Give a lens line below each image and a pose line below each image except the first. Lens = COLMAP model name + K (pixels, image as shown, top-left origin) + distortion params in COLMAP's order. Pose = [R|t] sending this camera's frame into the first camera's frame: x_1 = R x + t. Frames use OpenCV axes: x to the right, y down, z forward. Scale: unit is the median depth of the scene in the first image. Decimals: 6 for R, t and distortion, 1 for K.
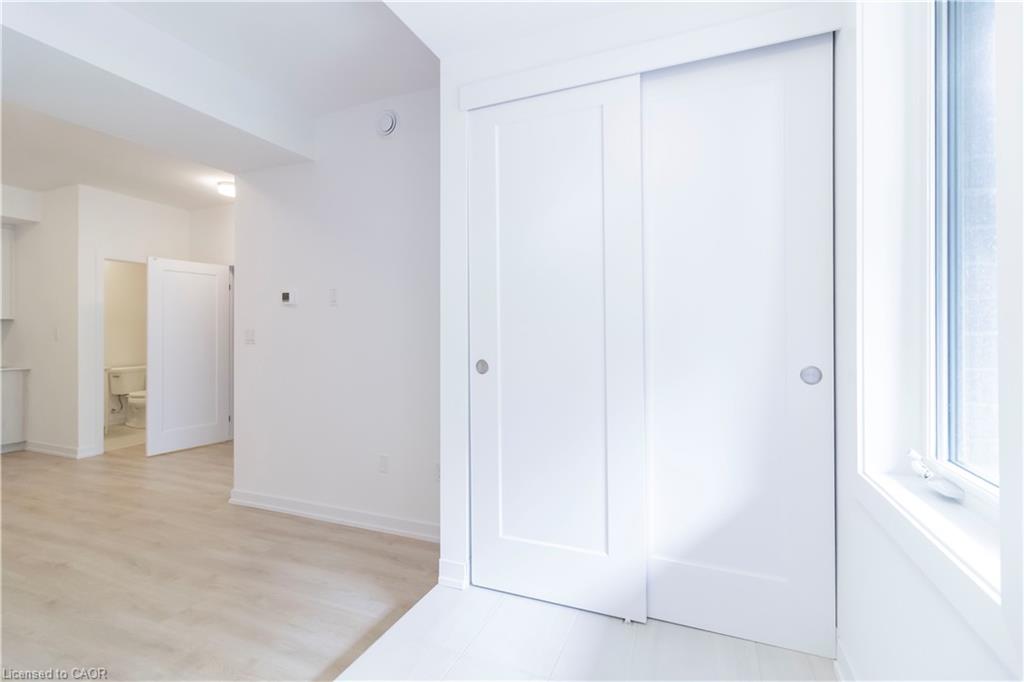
lens RADIAL K [[475.3, 0, 511.6], [0, 475.3, 329.3], [0, 0, 1]] dist [0.002518, 0.002194]
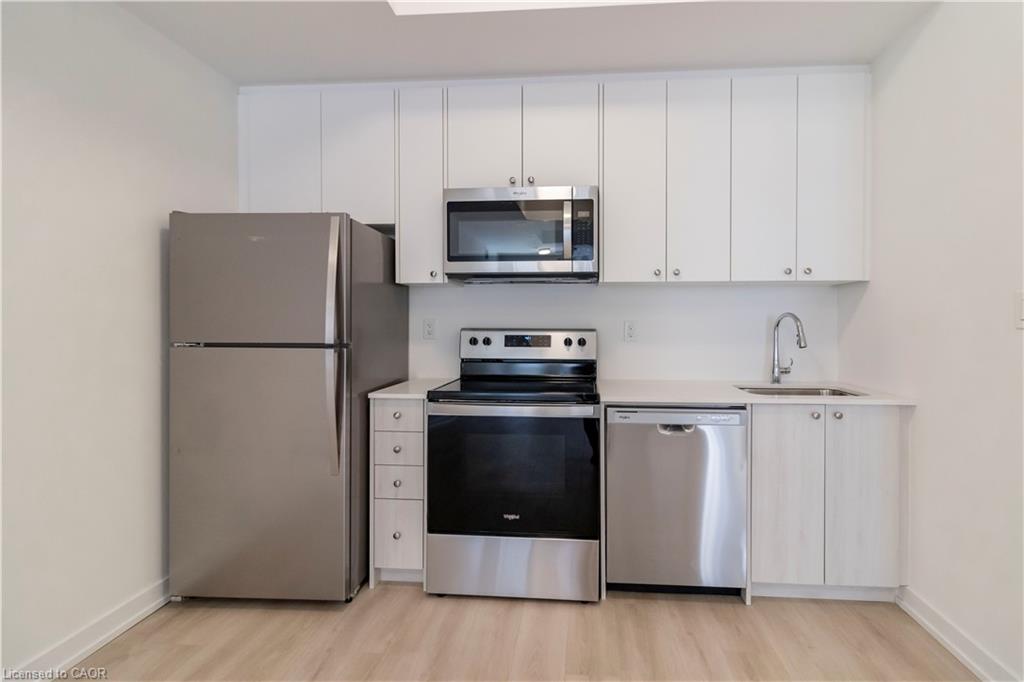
lens RADIAL K [[475.3, 0, 551.2], [0, 475.3, 329.4], [0, 0, 1]] dist [0.002518, 0.002194]
pose [[0.316970, 0.016185, -0.948297, -1.108295], [0.001451, 0.999845, 0.017550, 0.023666], [0.948434, -0.006939, 0.316898, 0.903613]]
